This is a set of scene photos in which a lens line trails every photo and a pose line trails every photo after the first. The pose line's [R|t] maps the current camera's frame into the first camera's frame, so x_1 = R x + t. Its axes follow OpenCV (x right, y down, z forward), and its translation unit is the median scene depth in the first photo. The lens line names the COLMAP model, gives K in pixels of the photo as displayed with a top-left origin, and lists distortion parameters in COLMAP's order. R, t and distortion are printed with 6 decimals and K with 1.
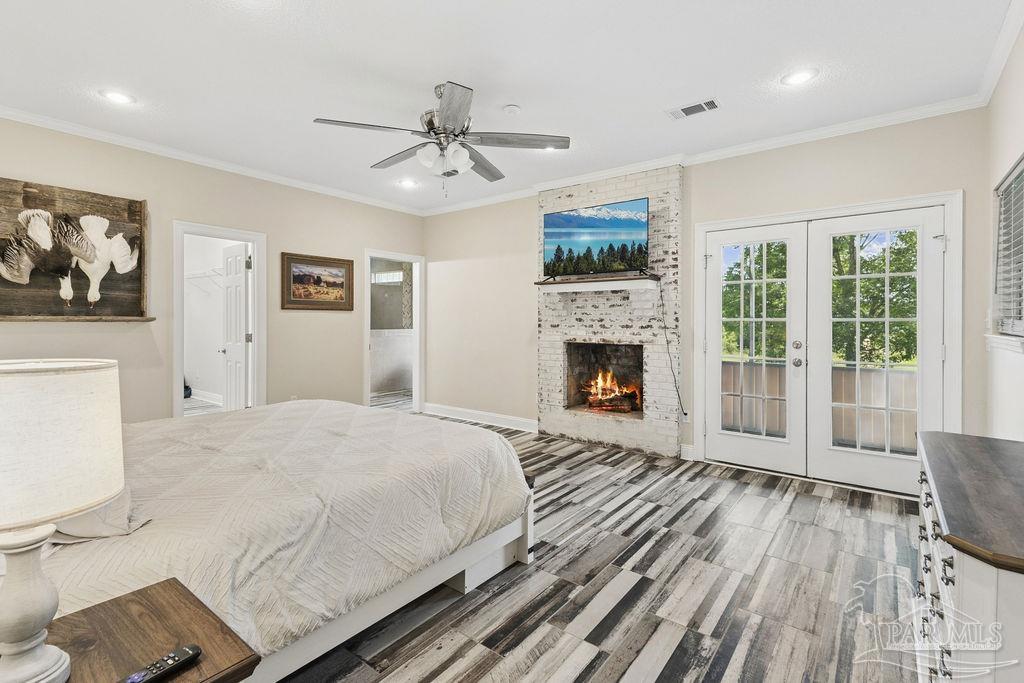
lens RADIAL K [[479.4, 0, 506.1], [0, 479.4, 321.1], [0, 0, 1]] dist [0.020788, -0.000052]
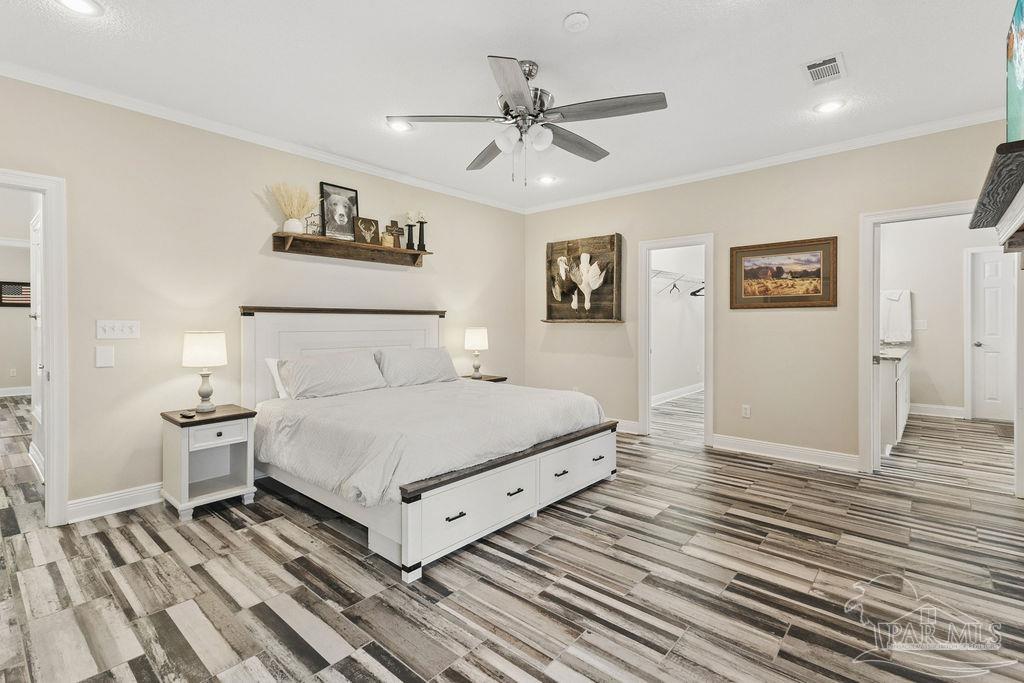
lens RADIAL K [[476.6, 0, 514.6], [0, 476.6, 323.5], [0, 0, 1]] dist [0.018716, -0.000846]
pose [[-0.060105, 0.000971, -0.998192, 0.668243], [0.003022, 0.999995, 0.000791, 0.002041], [0.998187, -0.002969, -0.060108, 0.882238]]
